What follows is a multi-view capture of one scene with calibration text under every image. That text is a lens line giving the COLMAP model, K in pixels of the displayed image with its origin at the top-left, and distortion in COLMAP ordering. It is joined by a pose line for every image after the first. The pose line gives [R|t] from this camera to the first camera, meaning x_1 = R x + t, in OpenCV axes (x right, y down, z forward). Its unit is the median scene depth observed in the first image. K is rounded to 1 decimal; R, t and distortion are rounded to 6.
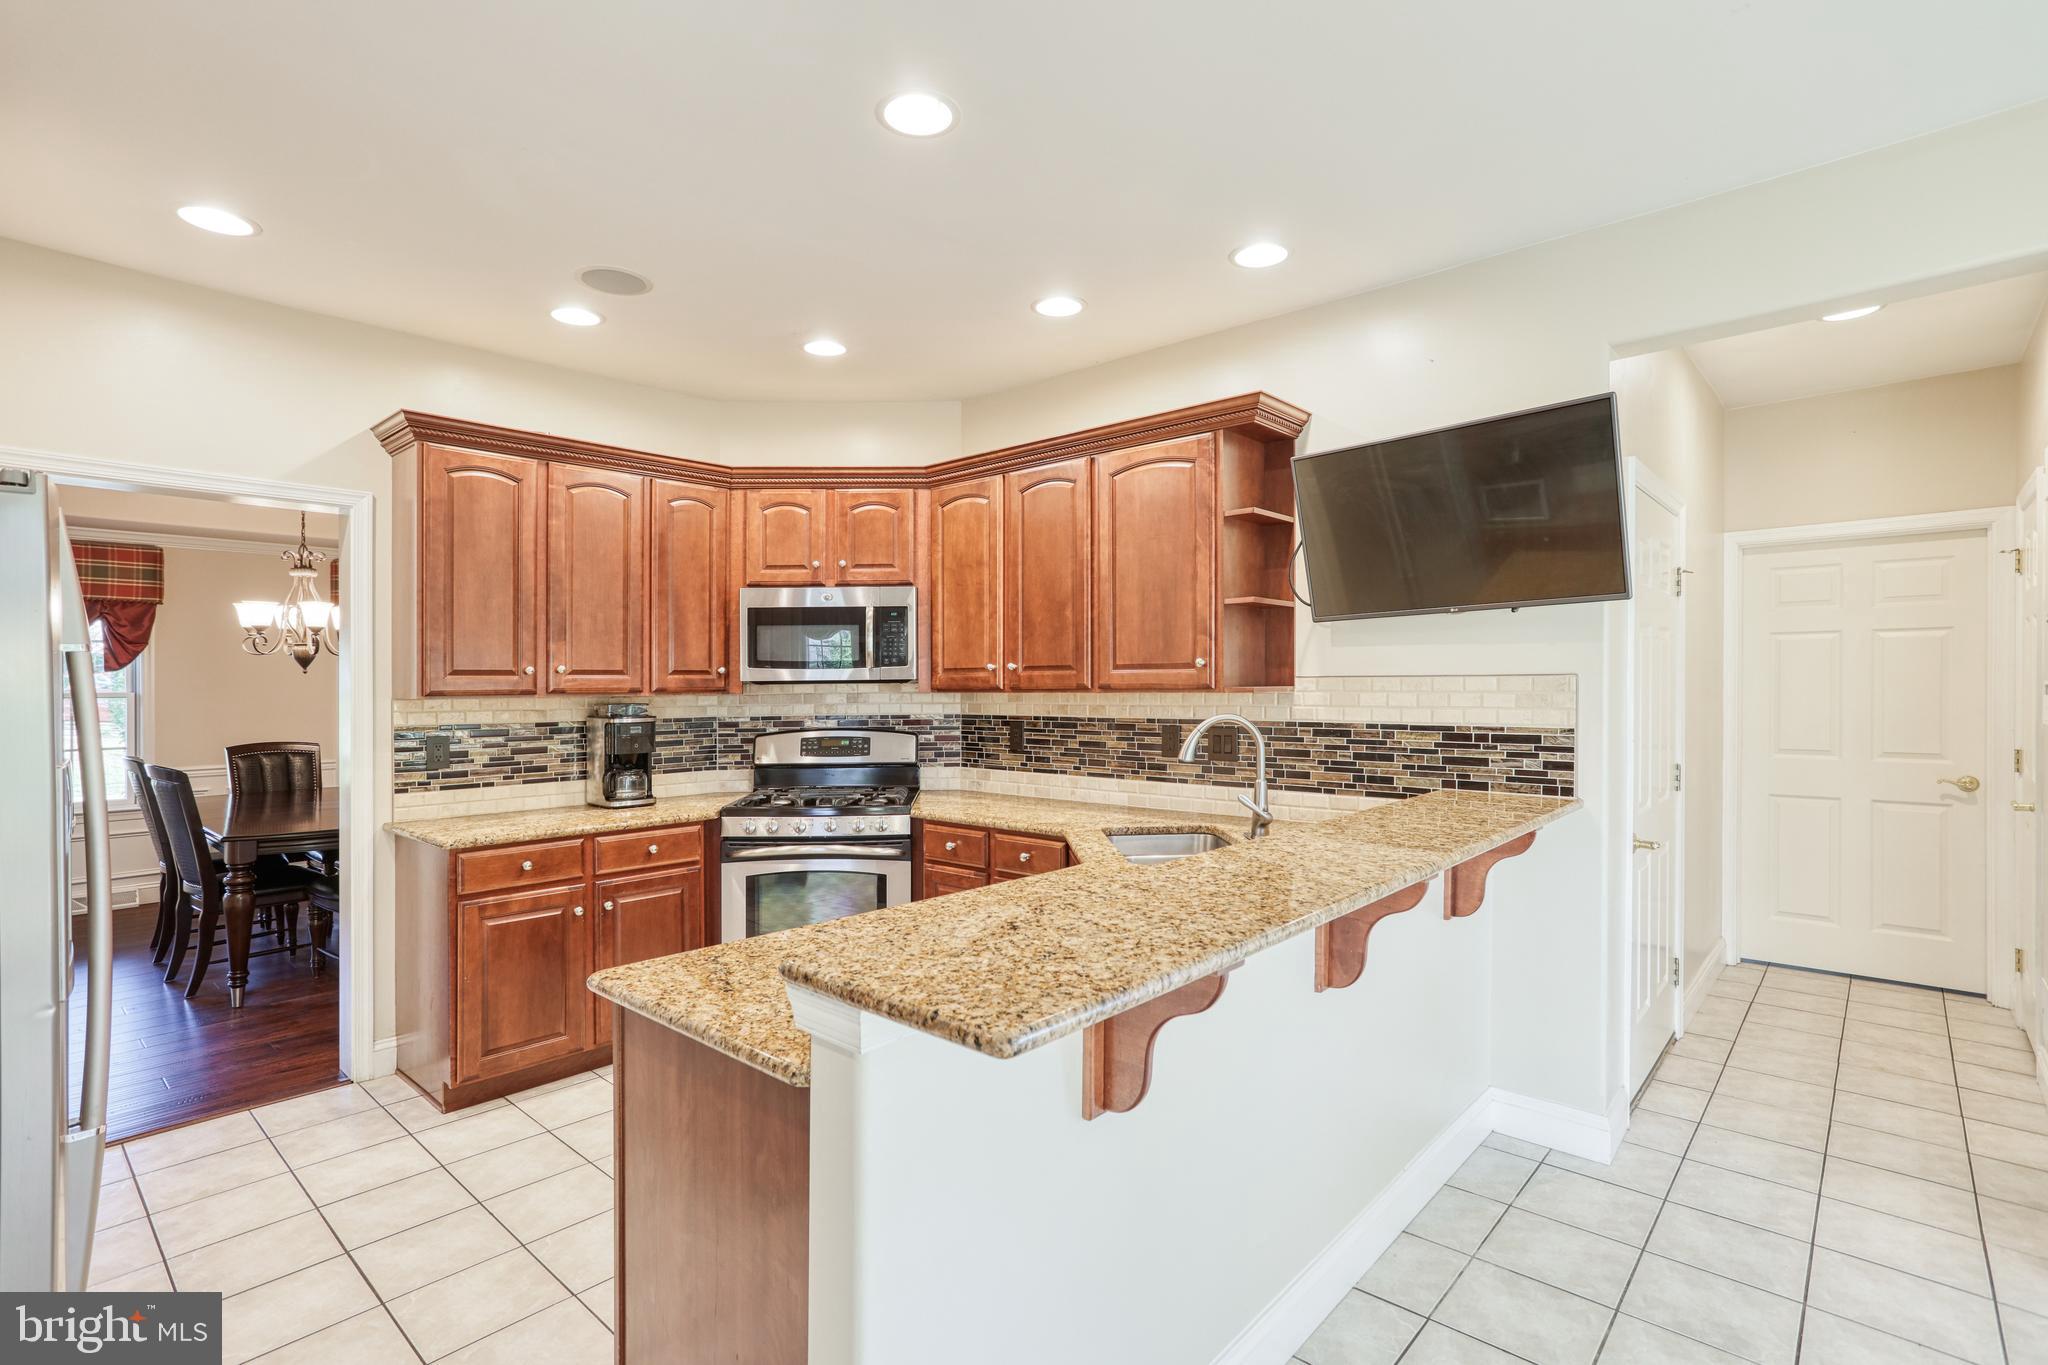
lens RADIAL K [[972.3, 0, 1052.3], [0, 972.3, 686.5], [0, 0, 1]] dist [-0.053219, 0.036051]
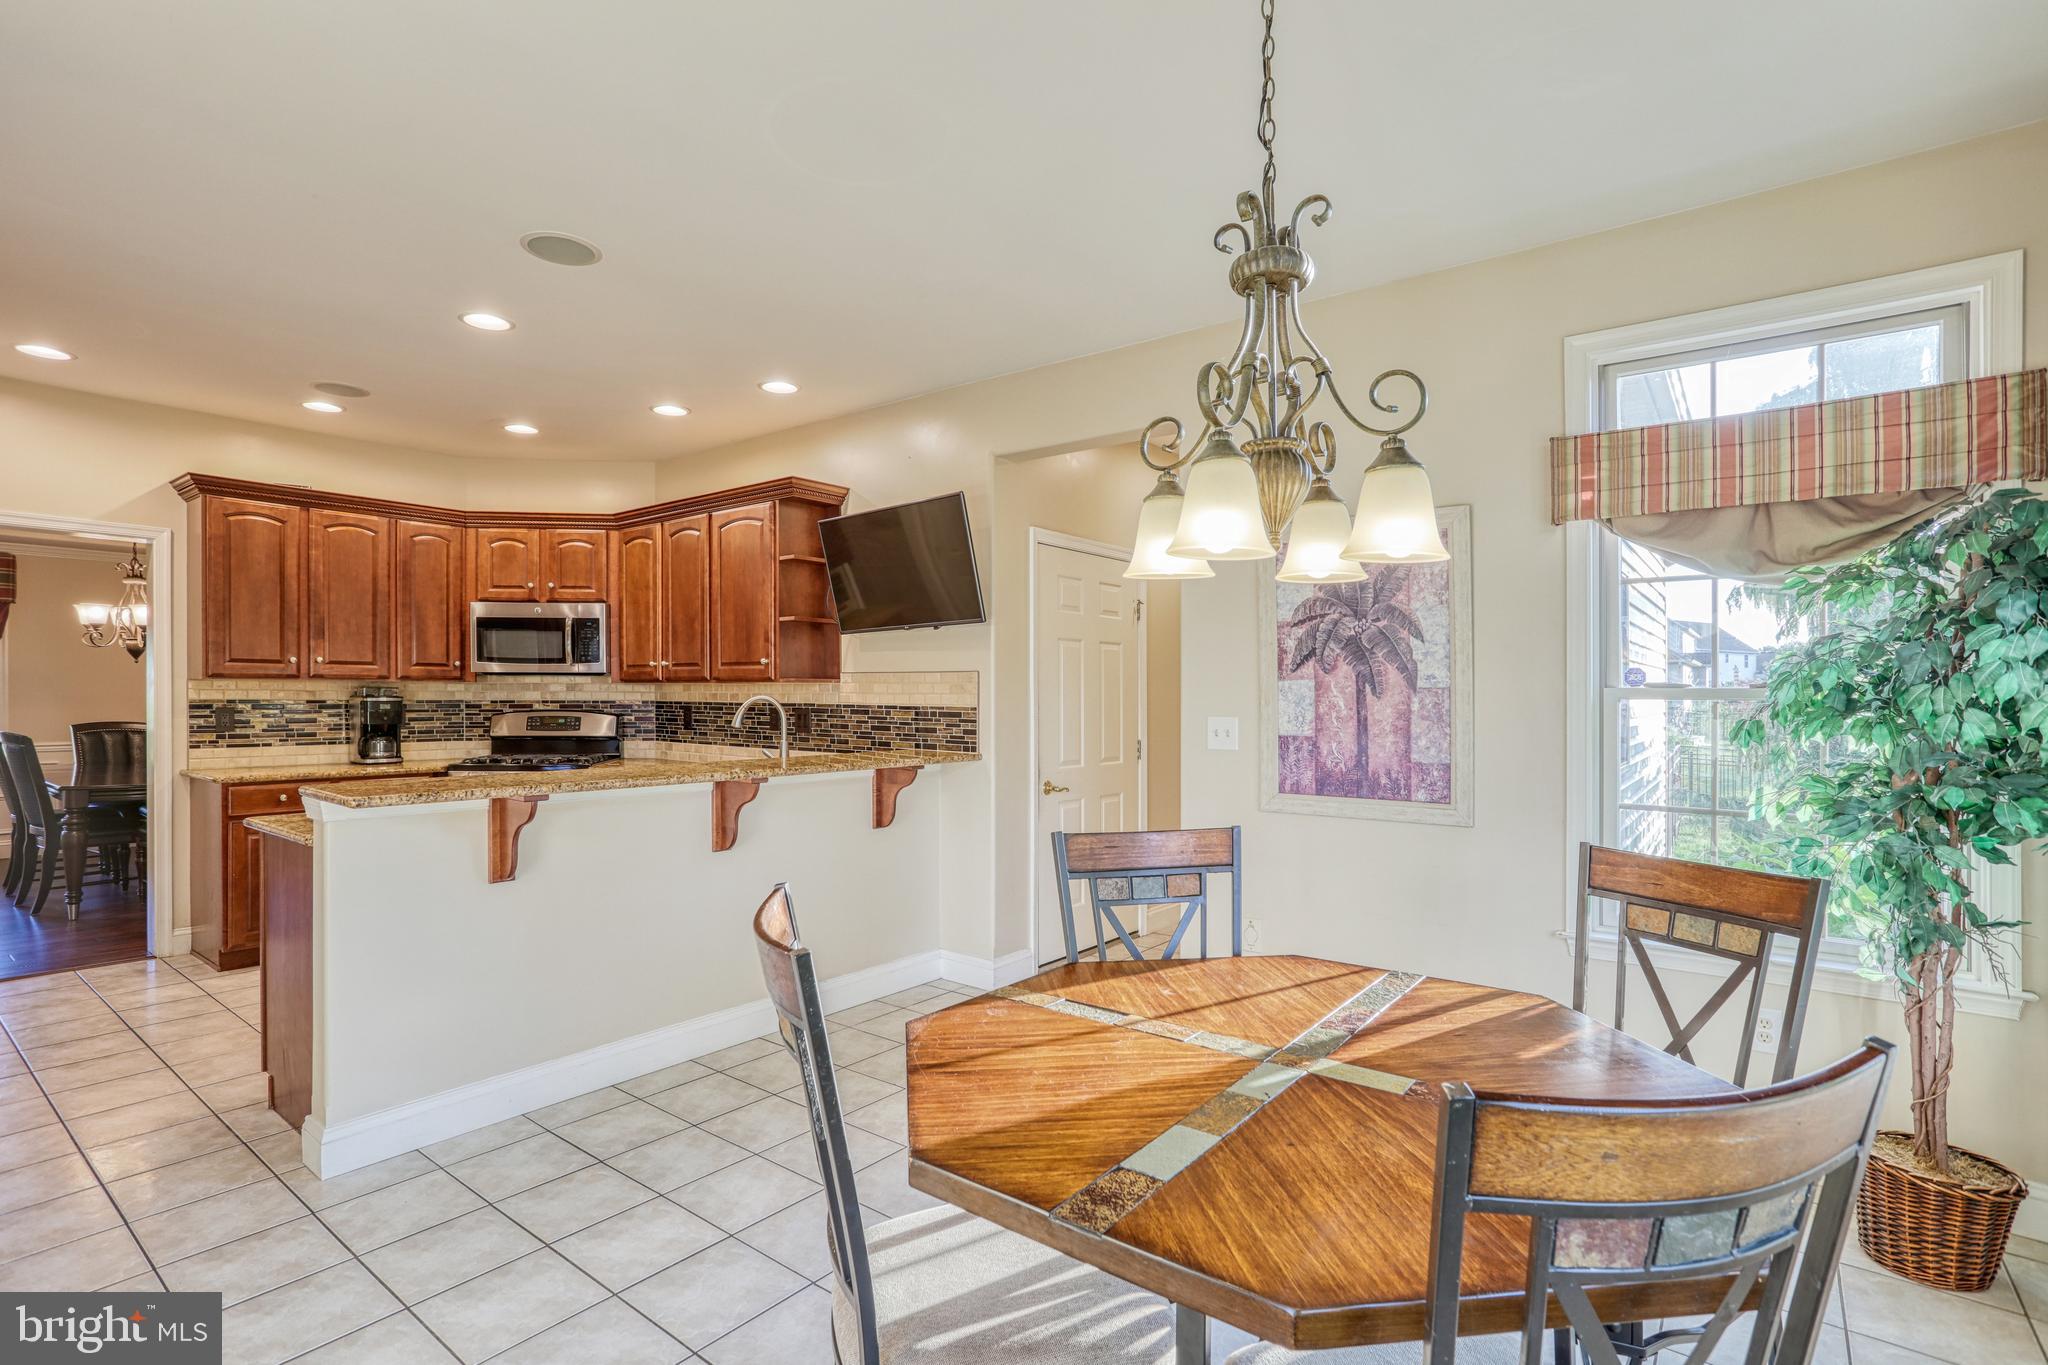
lens RADIAL K [[981.1, 0, 1036.9], [0, 981.1, 713.5], [0, 0, 1]] dist [-0.049509, 0.025530]
pose [[0.997956, 0.013636, 0.062432, 0.398661], [-0.014676, 0.999760, 0.016240, 0.019780], [-0.062196, -0.017123, 0.997917, -0.406129]]
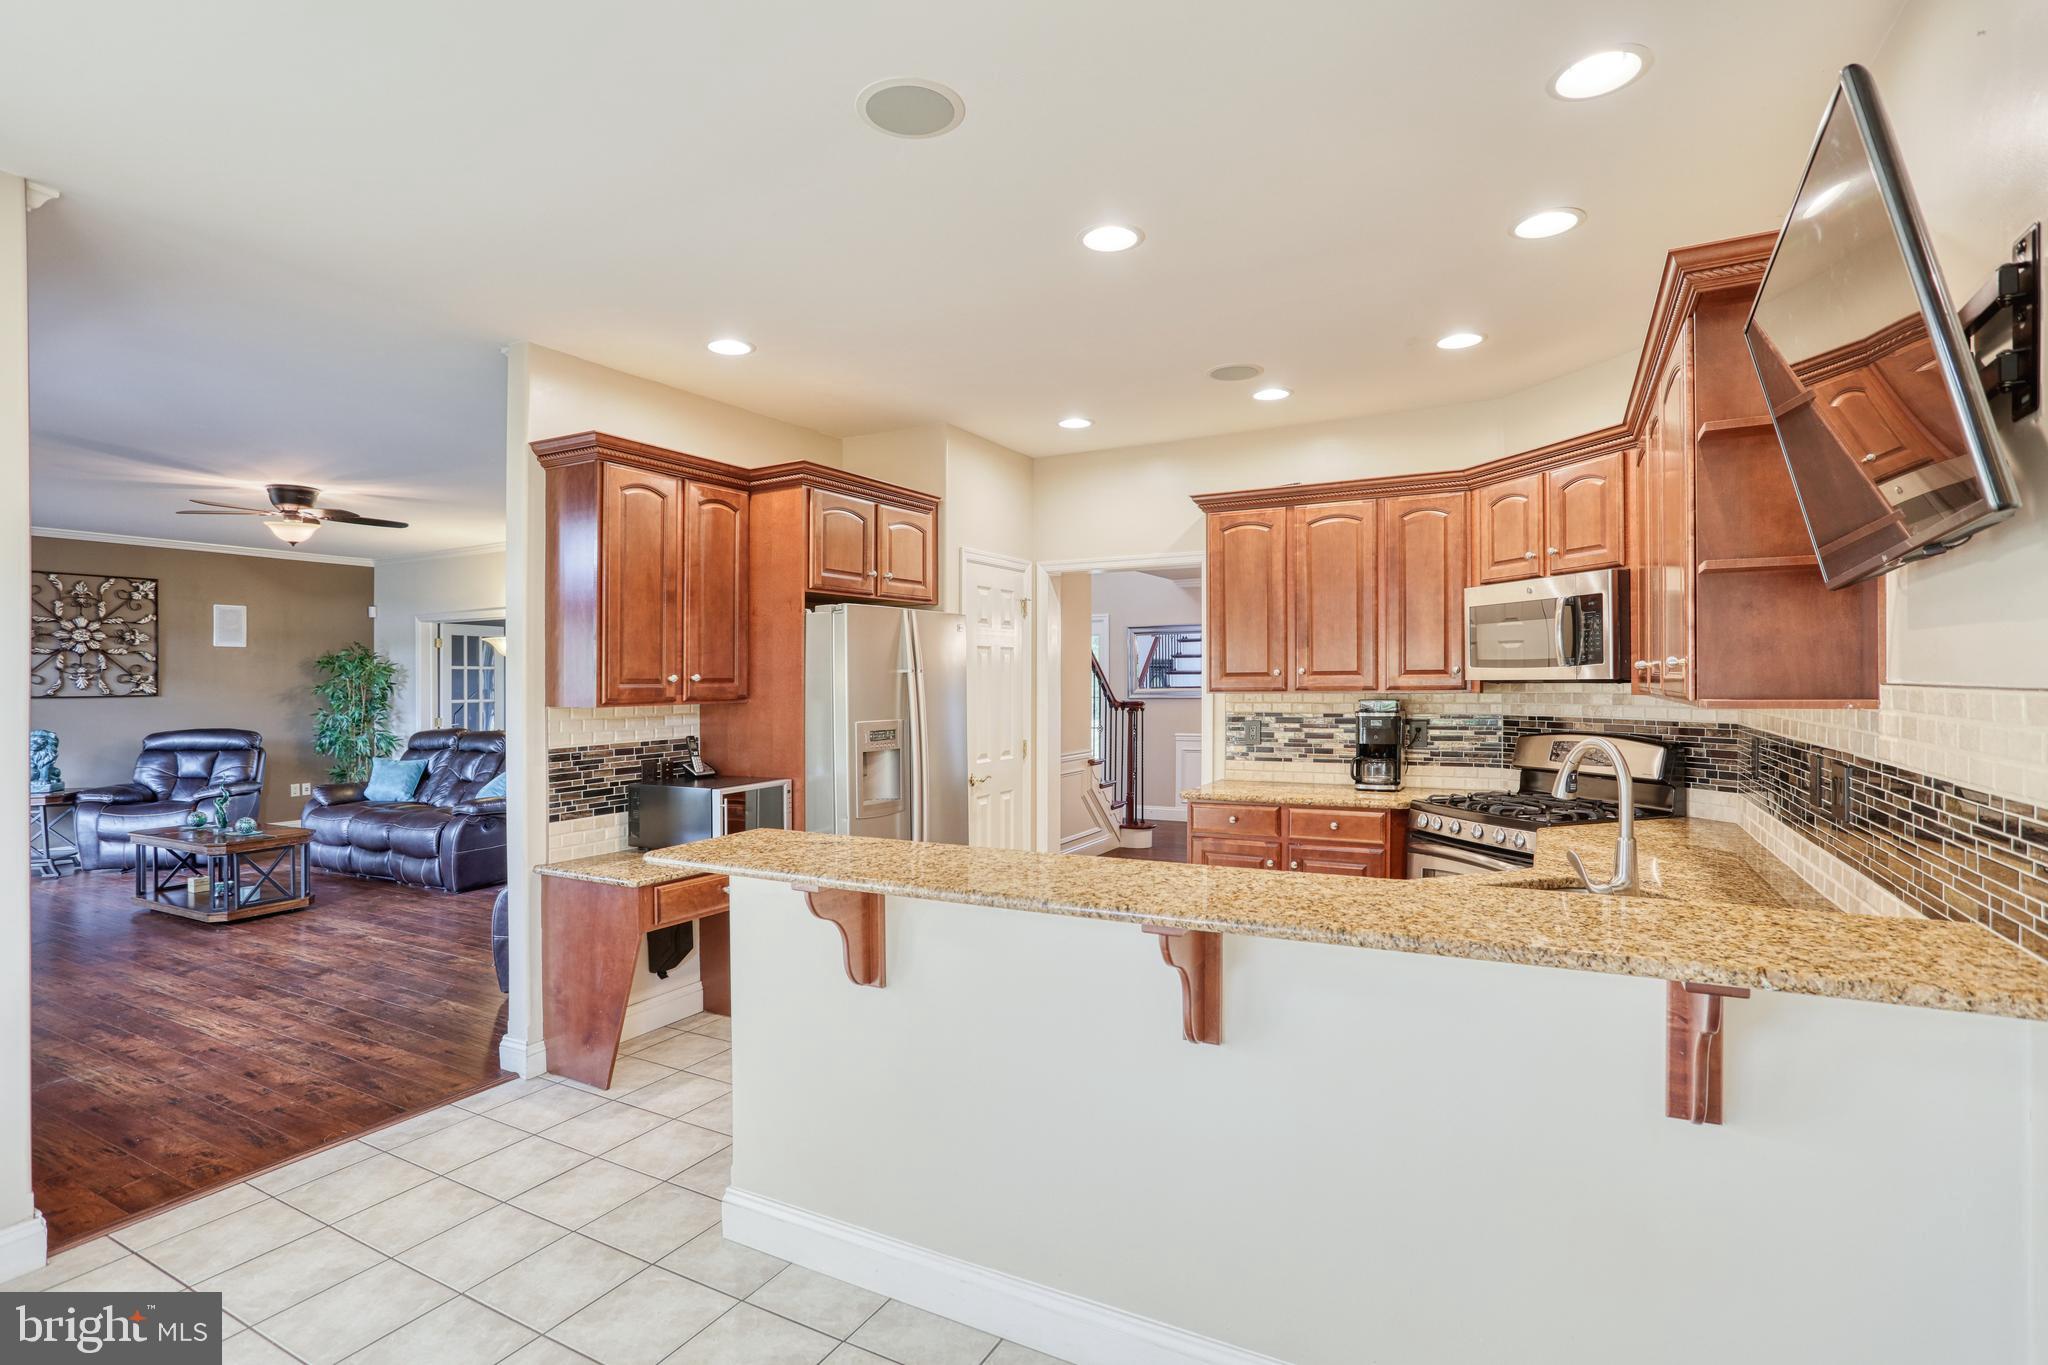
lens RADIAL K [[1001.6, 0, 989.3], [0, 1001.6, 681.1], [0, 0, 1]] dist [-0.051700, -0.000275]
pose [[0.203197, 0.007854, -0.979106, 0.626143], [0.004482, 0.999950, 0.008952, -0.017182], [0.979128, -0.006207, 0.203151, 0.321544]]
